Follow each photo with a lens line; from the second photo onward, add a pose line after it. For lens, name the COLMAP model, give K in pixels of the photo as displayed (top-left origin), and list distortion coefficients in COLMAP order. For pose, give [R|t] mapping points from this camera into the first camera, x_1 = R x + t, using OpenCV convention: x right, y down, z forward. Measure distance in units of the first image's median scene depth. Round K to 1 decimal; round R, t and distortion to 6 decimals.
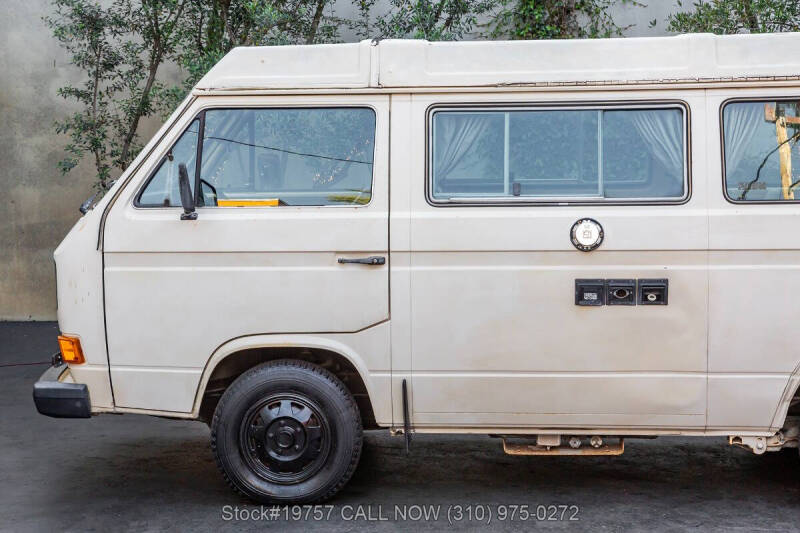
lens RADIAL K [[1343.6, 0, 380.9], [0, 1343.6, 267.3], [0, 0, 1]] dist [0.177050, 0.032086]
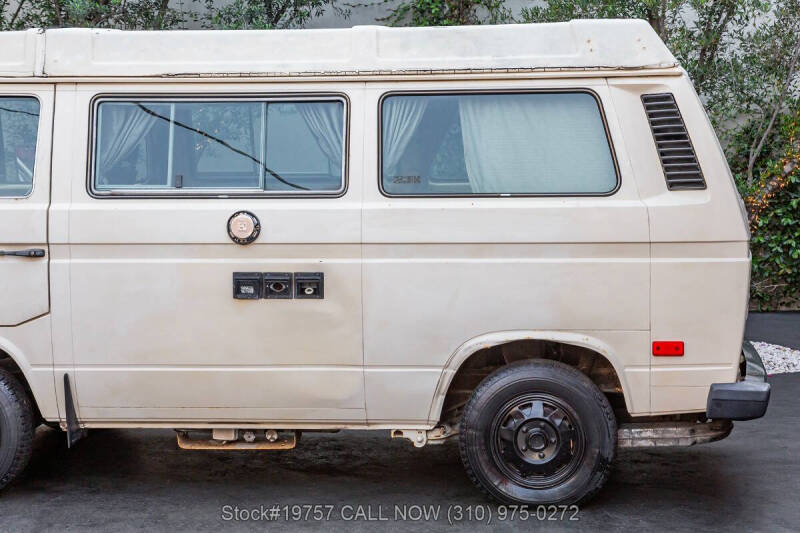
lens RADIAL K [[1343.6, 0, 380.9], [0, 1343.6, 267.3], [0, 0, 1]] dist [0.177050, 0.032086]
pose [[0.999686, 0.003146, -0.024857, 0.273216], [-0.003059, 0.999989, 0.003515, 0.001283], [0.024867, -0.003437, 0.999685, 0.012189]]
